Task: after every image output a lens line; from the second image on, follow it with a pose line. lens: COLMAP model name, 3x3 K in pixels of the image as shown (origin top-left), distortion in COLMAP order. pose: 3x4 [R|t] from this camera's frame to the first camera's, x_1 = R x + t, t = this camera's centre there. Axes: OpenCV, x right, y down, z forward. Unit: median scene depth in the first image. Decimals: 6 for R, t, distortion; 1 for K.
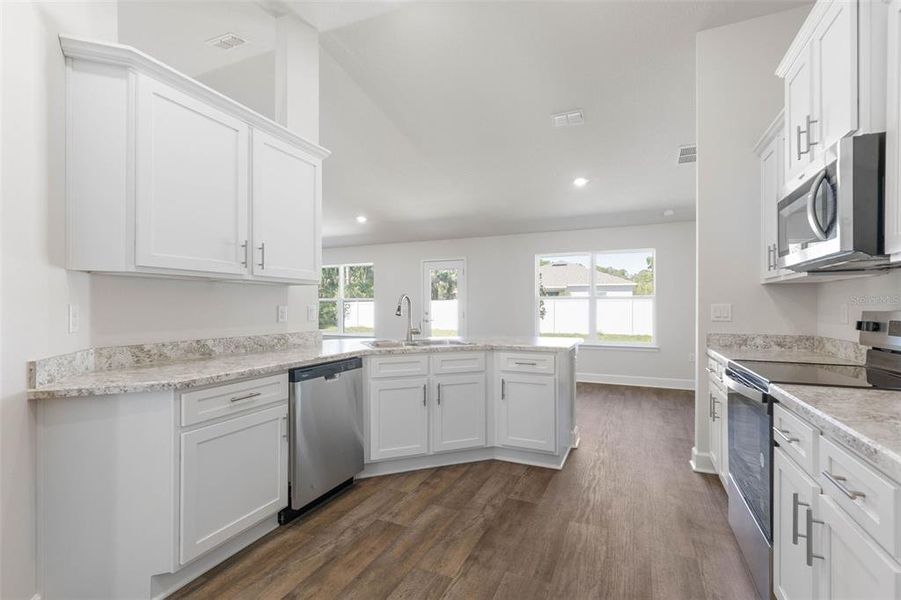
lens RADIAL K [[402.7, 0, 448.5], [0, 402.7, 306.7], [0, 0, 1]] dist [0.009468, -0.000282]
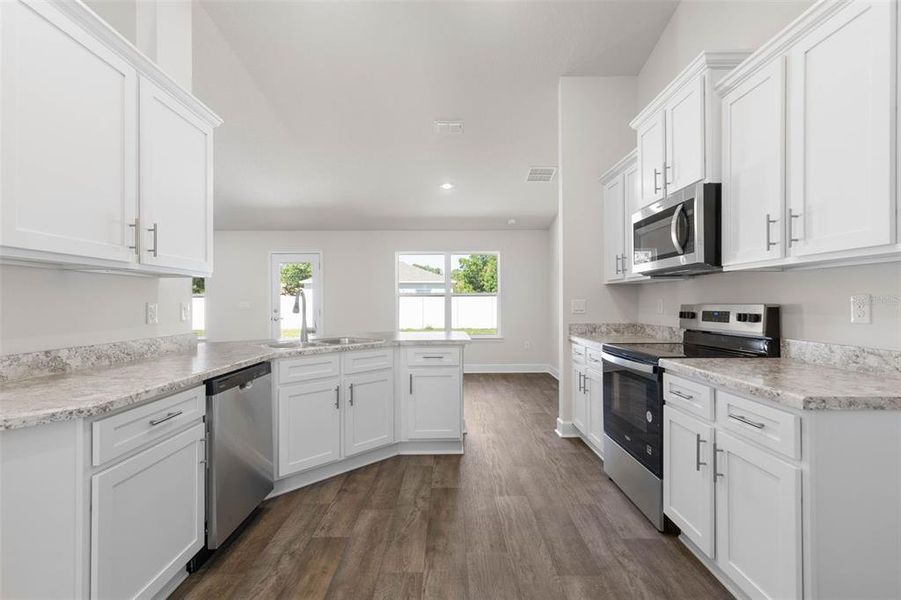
lens RADIAL K [[405.8, 0, 447.2], [0, 405.8, 301.7], [0, 0, 1]] dist [0.008444, -0.000111]
pose [[0.910911, -0.003634, 0.412586, -0.265829], [0.005282, 0.999982, -0.002854, 0.000838], [-0.412568, 0.004779, 0.910914, 0.037455]]
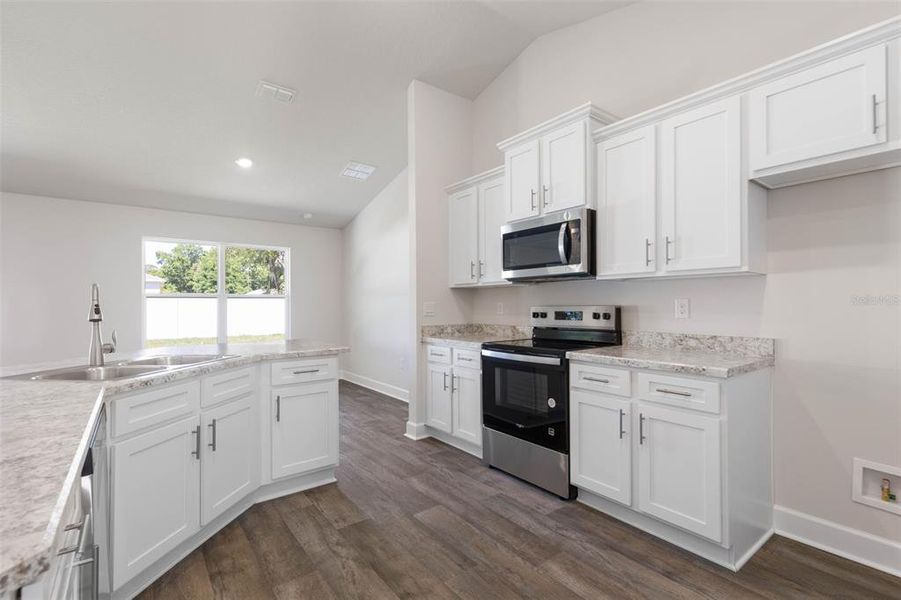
lens RADIAL K [[410.9, 0, 451.9], [0, 410.9, 303.5], [0, 0, 1]] dist [0.001232, -0.000134]
pose [[0.479544, 0.000526, 0.877518, -0.541319], [0.005533, 0.999978, -0.003623, 0.003021], [-0.877500, 0.006593, 0.479531, 0.403701]]
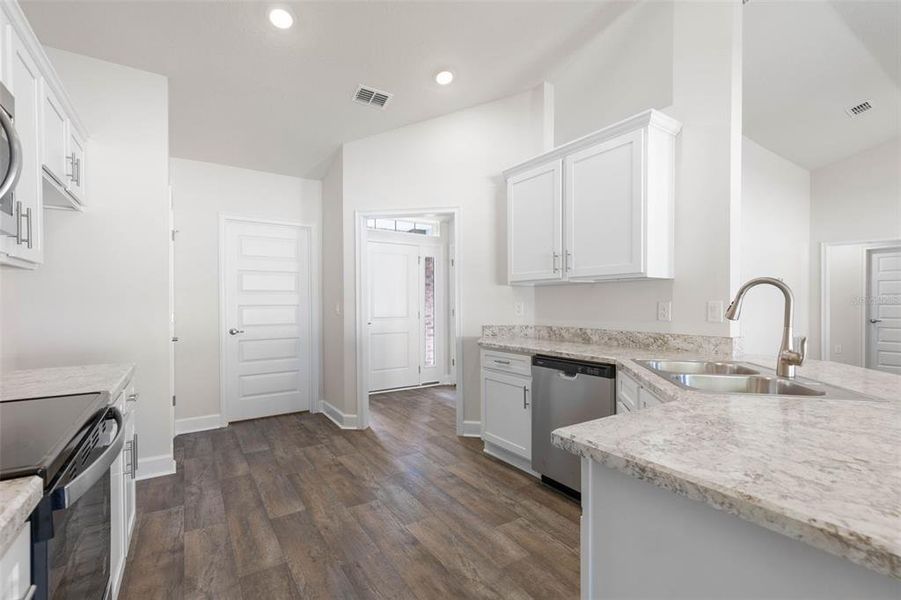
lens RADIAL K [[423.6, 0, 463.4], [0, 423.6, 303.8], [0, 0, 1]] dist [0.000448, -0.000080]
pose [[-0.525485, 0.002700, -0.850799, 0.763816], [0.001552, 0.999996, 0.002215, -0.001561], [0.850802, -0.000157, -0.525487, 1.386117]]
